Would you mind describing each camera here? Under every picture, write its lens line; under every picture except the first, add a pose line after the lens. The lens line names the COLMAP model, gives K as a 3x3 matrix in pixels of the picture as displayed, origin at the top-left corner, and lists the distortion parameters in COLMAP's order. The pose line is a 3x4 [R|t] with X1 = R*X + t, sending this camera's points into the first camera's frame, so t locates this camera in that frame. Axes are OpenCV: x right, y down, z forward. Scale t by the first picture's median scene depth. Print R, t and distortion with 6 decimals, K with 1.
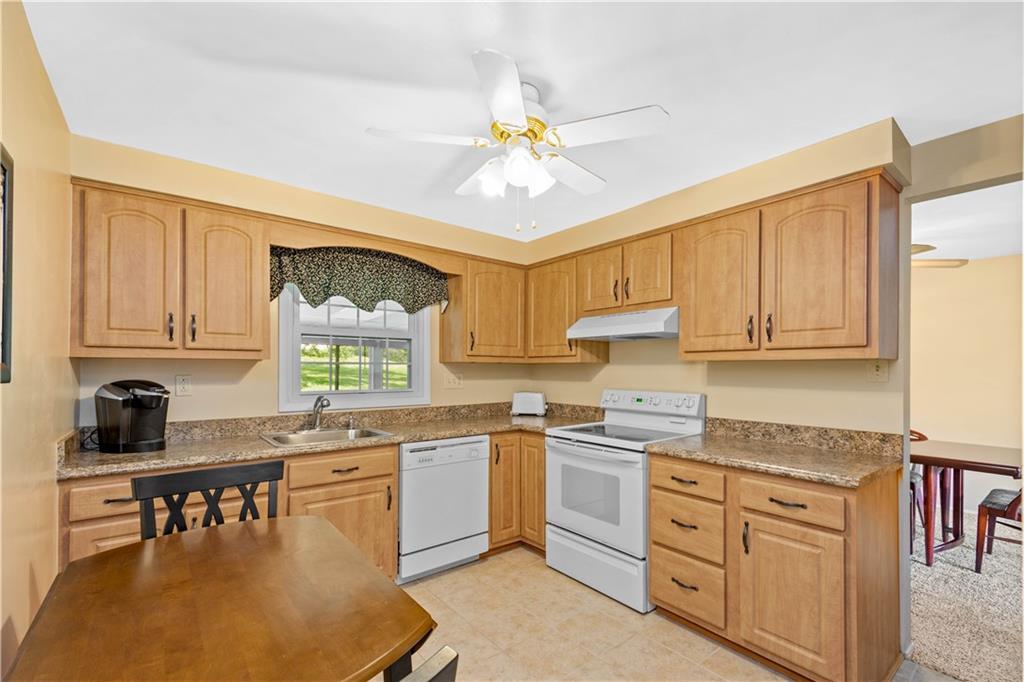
lens RADIAL K [[455.1, 0, 520.3], [0, 455.1, 366.3], [0, 0, 1]] dist [0.014824, 0.000329]
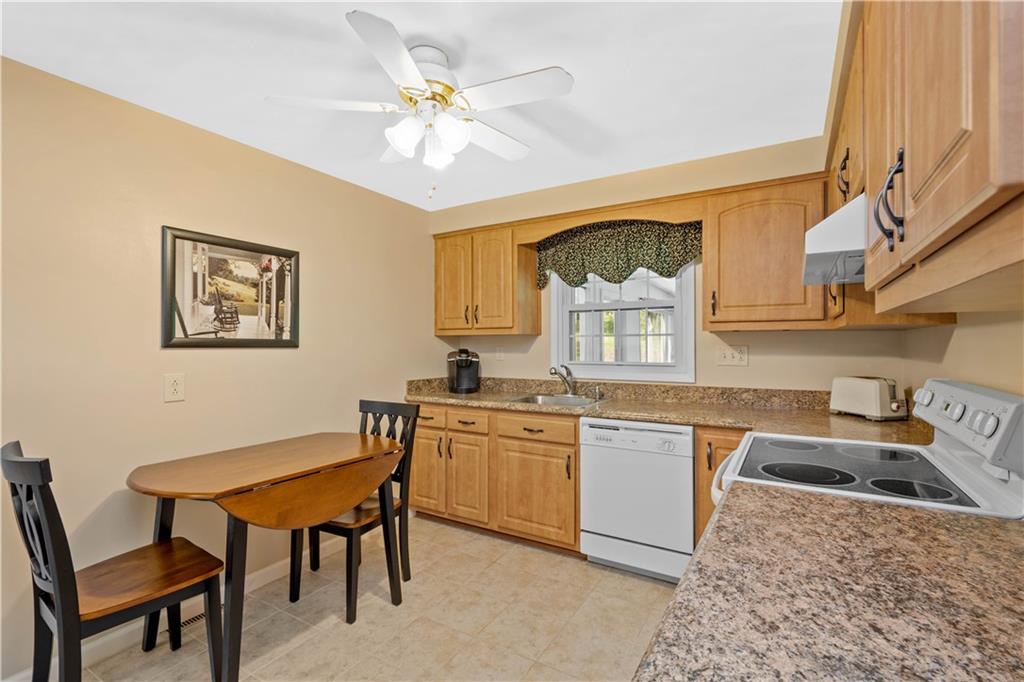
lens RADIAL K [[455.1, 0, 508.5], [0, 455.1, 340.9], [0, 0, 1]] dist [0.014824, 0.000329]
pose [[0.336498, -0.006741, -0.941660, 0.426127], [0.010762, 0.999937, -0.003313, 0.005539], [0.941623, -0.009019, 0.336549, 0.361540]]
